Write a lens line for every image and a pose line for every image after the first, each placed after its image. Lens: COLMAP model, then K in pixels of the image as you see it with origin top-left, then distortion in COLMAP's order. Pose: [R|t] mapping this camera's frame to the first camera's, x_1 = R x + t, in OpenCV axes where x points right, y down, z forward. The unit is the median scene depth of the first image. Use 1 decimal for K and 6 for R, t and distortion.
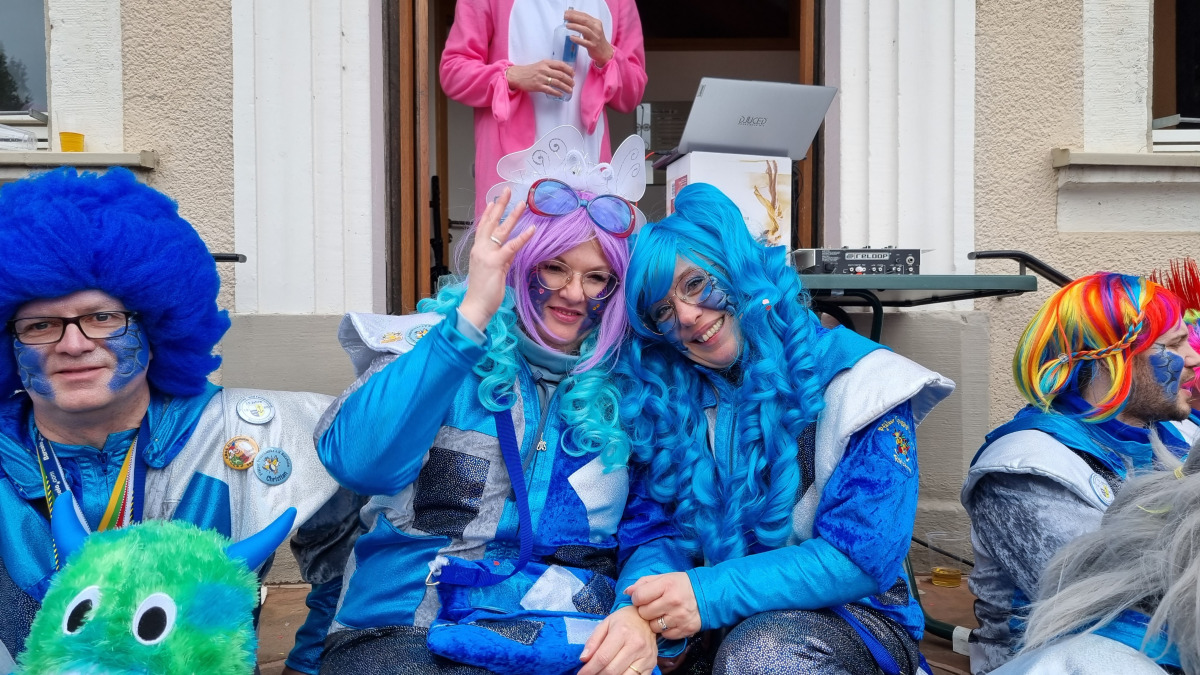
lens RADIAL K [[936.0, 0, 600.5], [0, 936.0, 331.9], [0, 0, 1]] dist [0.089535, -0.012490]
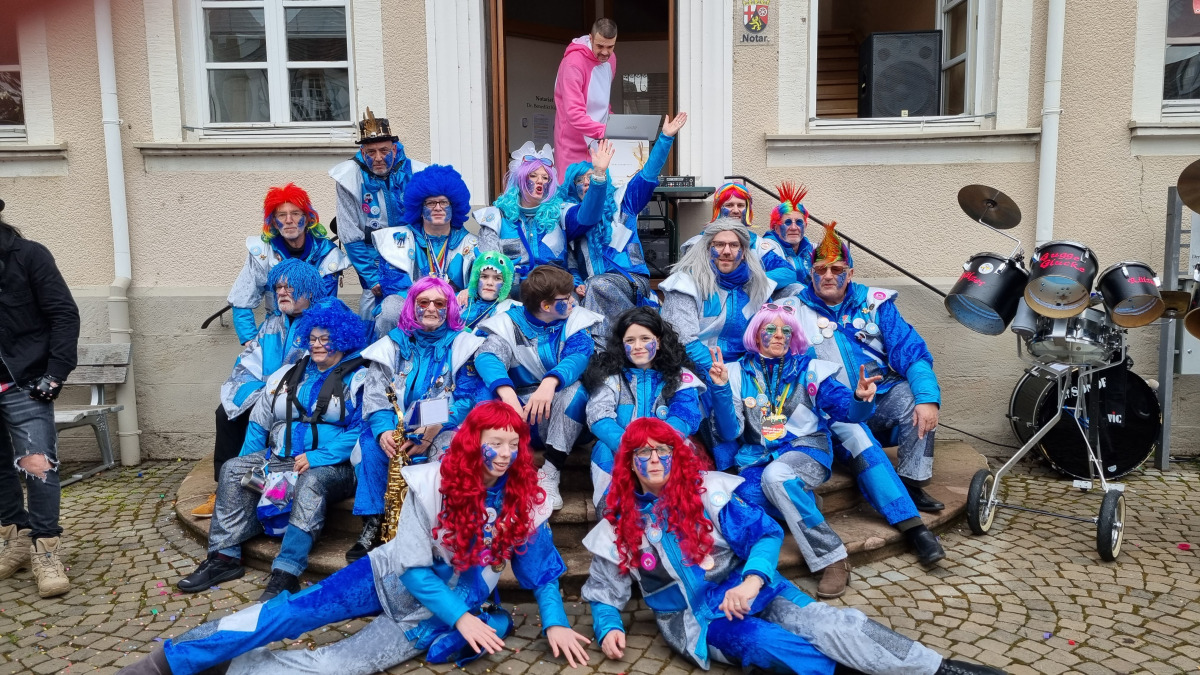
lens RADIAL K [[936.0, 0, 598.9], [0, 936.0, 336.7], [0, 0, 1]] dist [0.089535, -0.012490]
pose [[0.999194, -0.006512, -0.039603, 0.154738], [0.010700, 0.994260, 0.106453, 0.068948], [0.038682, -0.106791, 0.993529, -1.522224]]
